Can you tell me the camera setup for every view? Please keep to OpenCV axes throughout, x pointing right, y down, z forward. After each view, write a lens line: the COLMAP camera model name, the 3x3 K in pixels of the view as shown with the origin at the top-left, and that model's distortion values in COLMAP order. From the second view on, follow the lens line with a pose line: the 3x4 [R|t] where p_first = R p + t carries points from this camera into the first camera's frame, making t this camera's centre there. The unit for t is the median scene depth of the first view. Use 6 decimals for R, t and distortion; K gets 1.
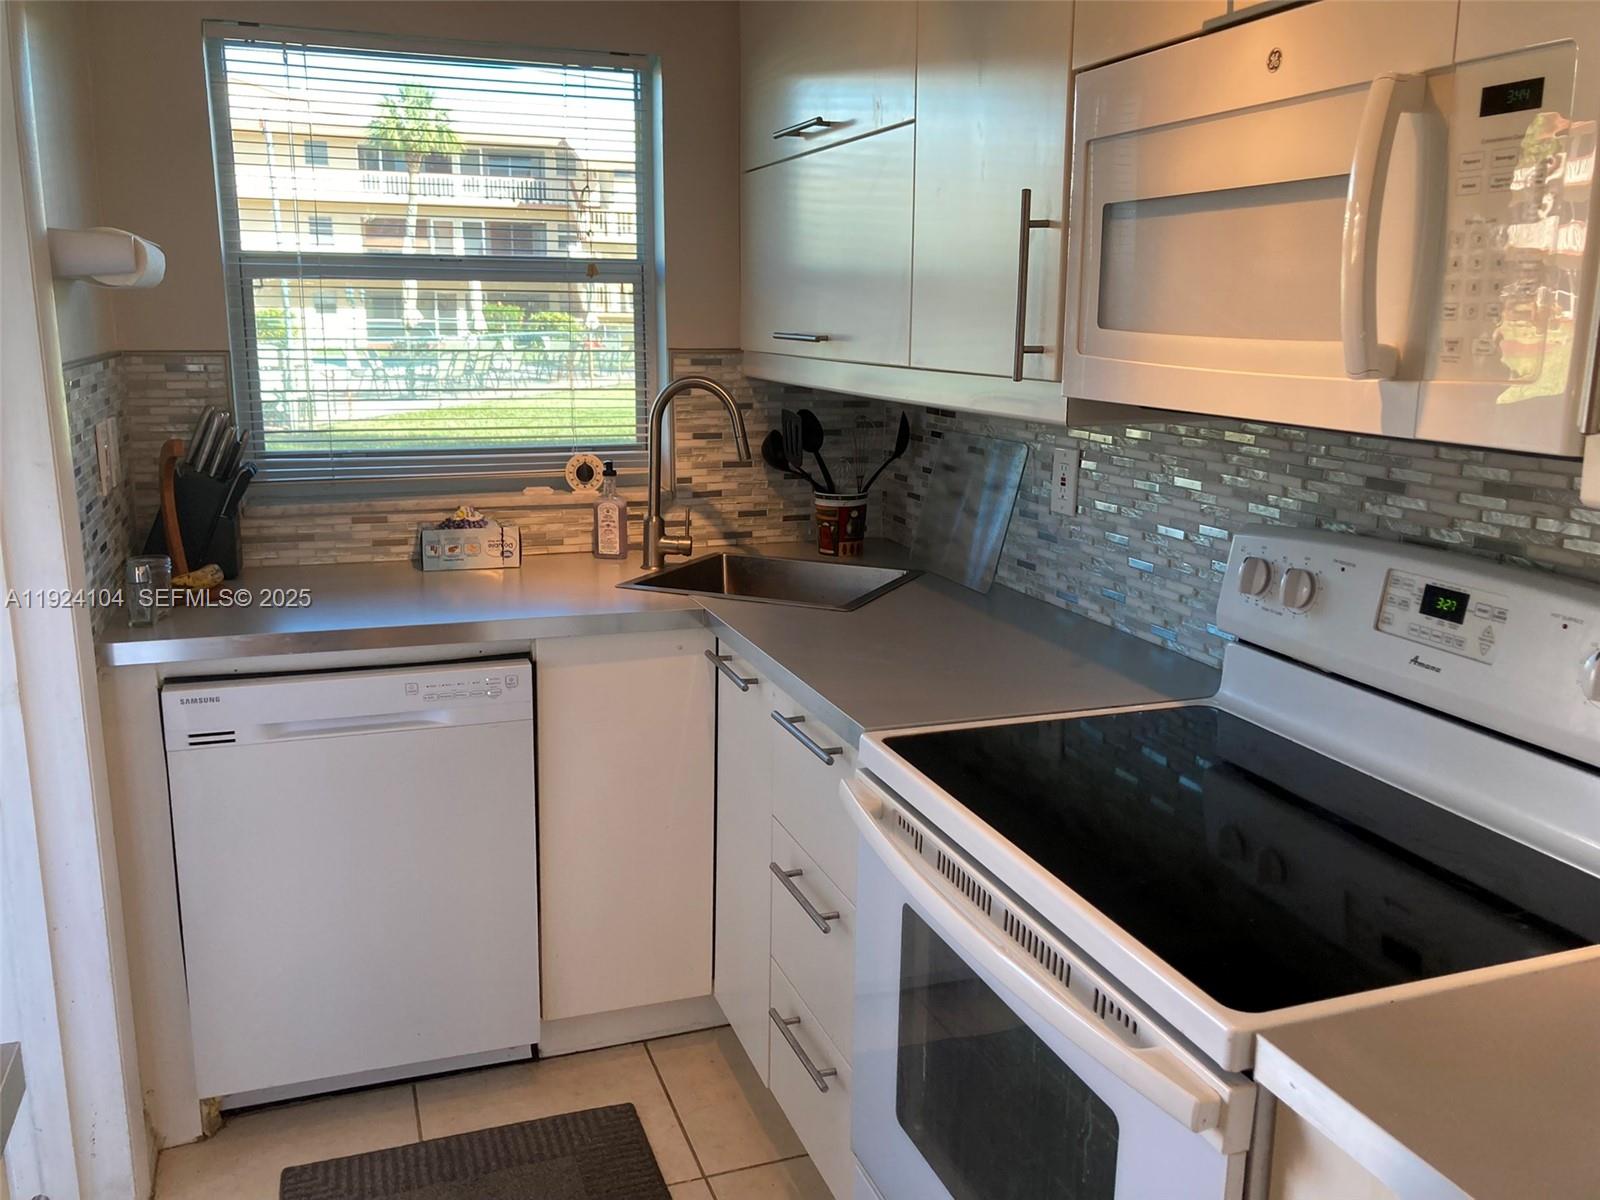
lens RADIAL K [[1315.0, 0, 782.1], [0, 1315.0, 594.1], [0, 0, 1]] dist [0.043299, -0.052265]
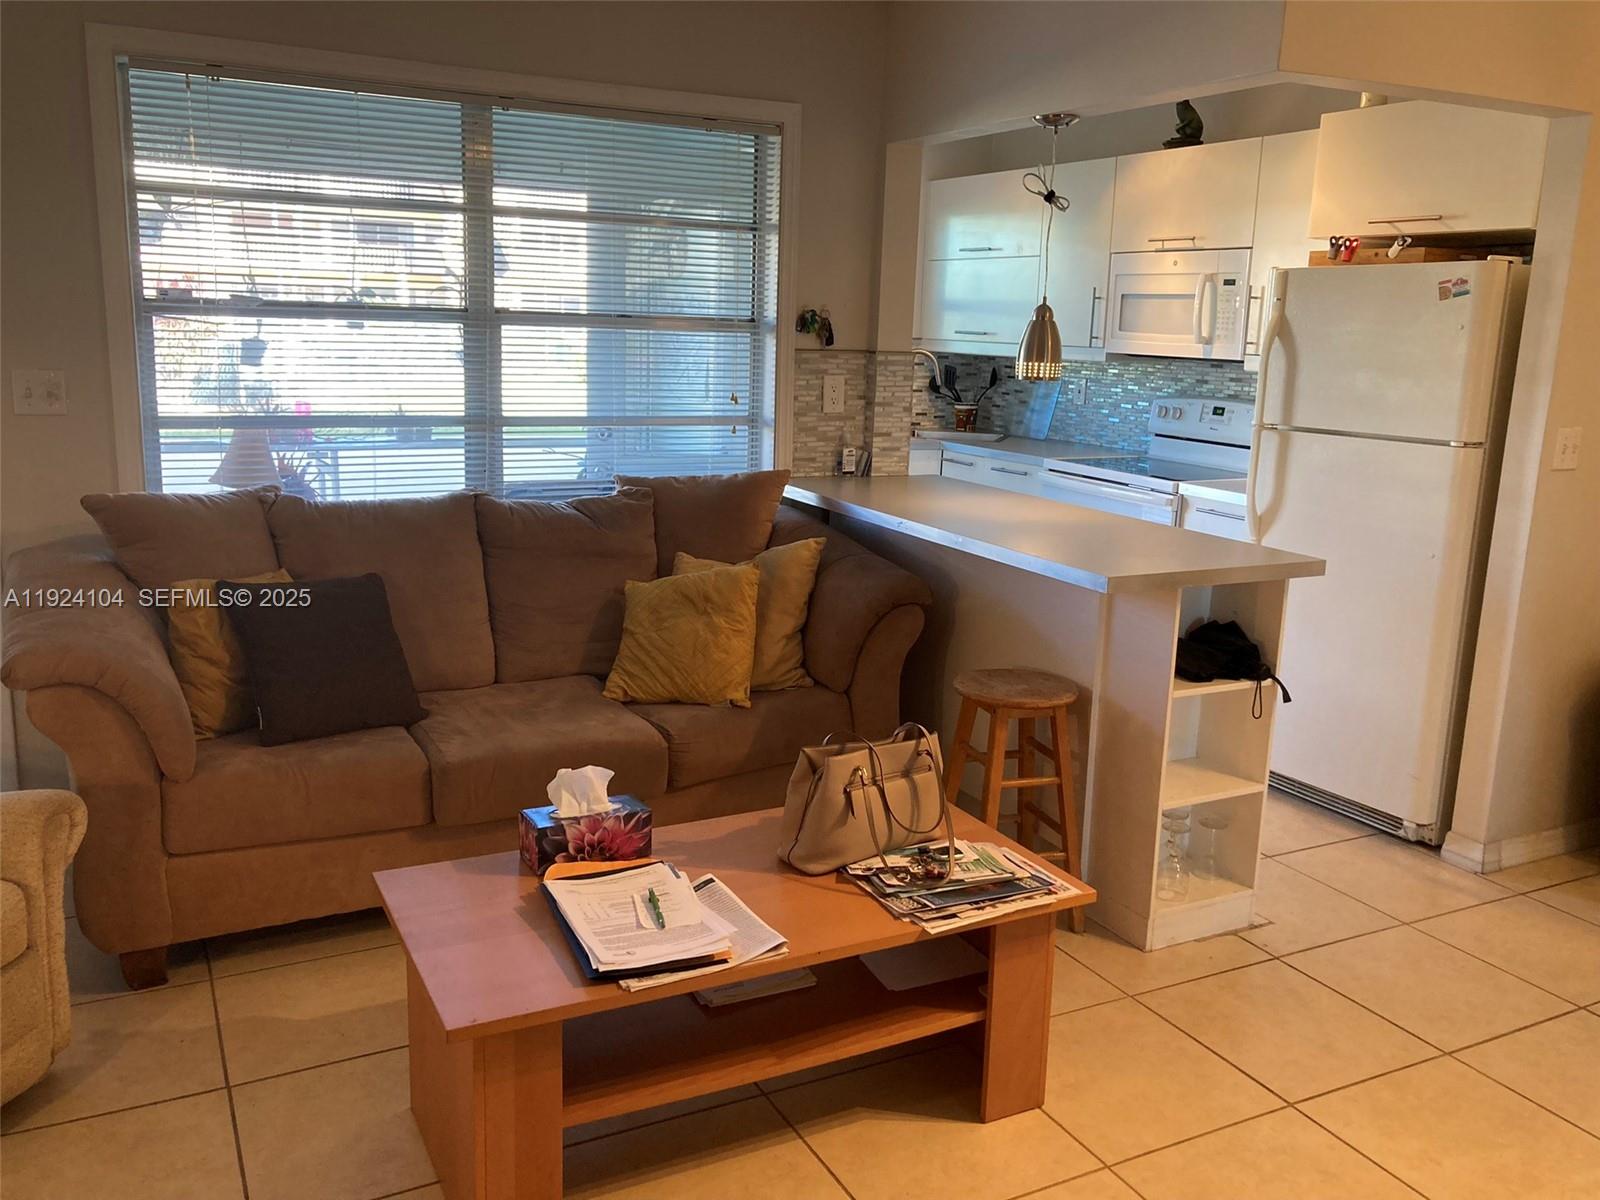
lens RADIAL K [[1315.0, 0, 792.7], [0, 1315.0, 584.2], [0, 0, 1]] dist [0.043299, -0.052265]
pose [[0.990347, -0.004540, 0.138537, -0.717722], [0.005681, 0.999953, -0.007840, 0.315524], [-0.138495, 0.008551, 0.990326, -1.501043]]
